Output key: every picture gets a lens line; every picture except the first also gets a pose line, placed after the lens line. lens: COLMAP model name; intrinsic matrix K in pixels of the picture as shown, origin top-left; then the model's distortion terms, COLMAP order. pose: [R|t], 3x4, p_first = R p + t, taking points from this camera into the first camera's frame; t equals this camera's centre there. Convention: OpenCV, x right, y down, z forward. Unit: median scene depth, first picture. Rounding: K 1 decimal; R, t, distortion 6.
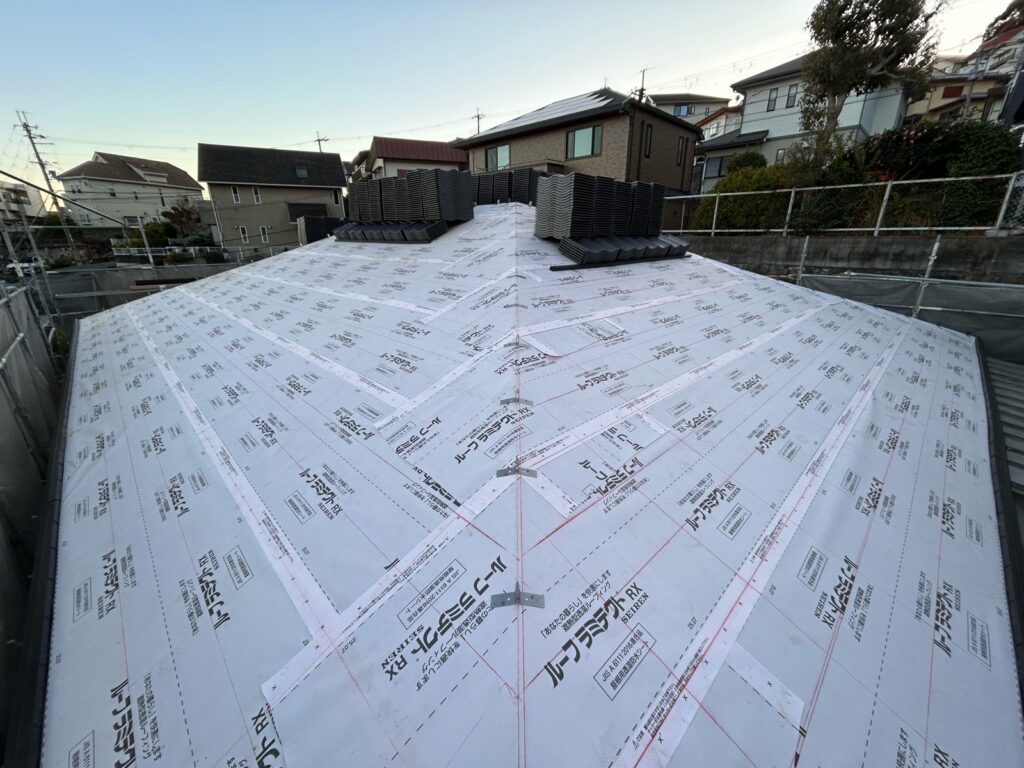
lens RADIAL K [[409.9, 0, 515.0], [0, 409.9, 381.9], [0, 0, 1]] dist [0.000890, 0.000197]
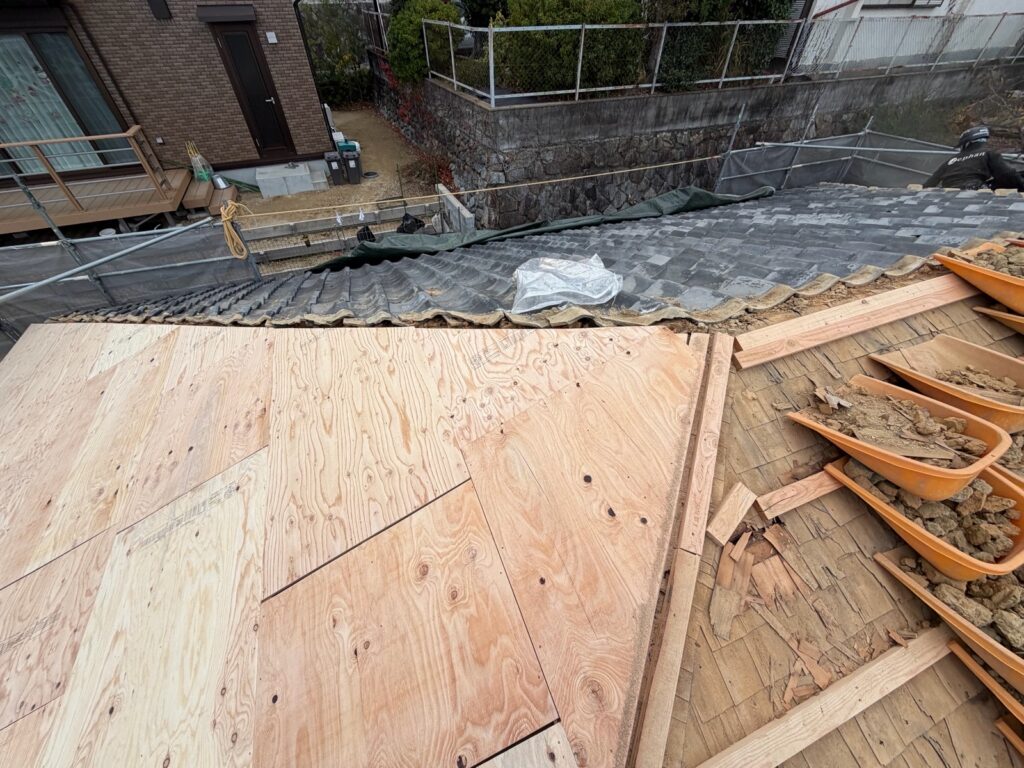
lens RADIAL K [[409.9, 0, 513.3], [0, 409.9, 382.8], [0, 0, 1]] dist [0.000890, 0.000197]
pose [[0.402585, -0.621480, 0.672077, -1.024089], [0.312915, 0.783408, 0.536988, -1.231931], [-0.860238, -0.005881, 0.509859, 2.351273]]
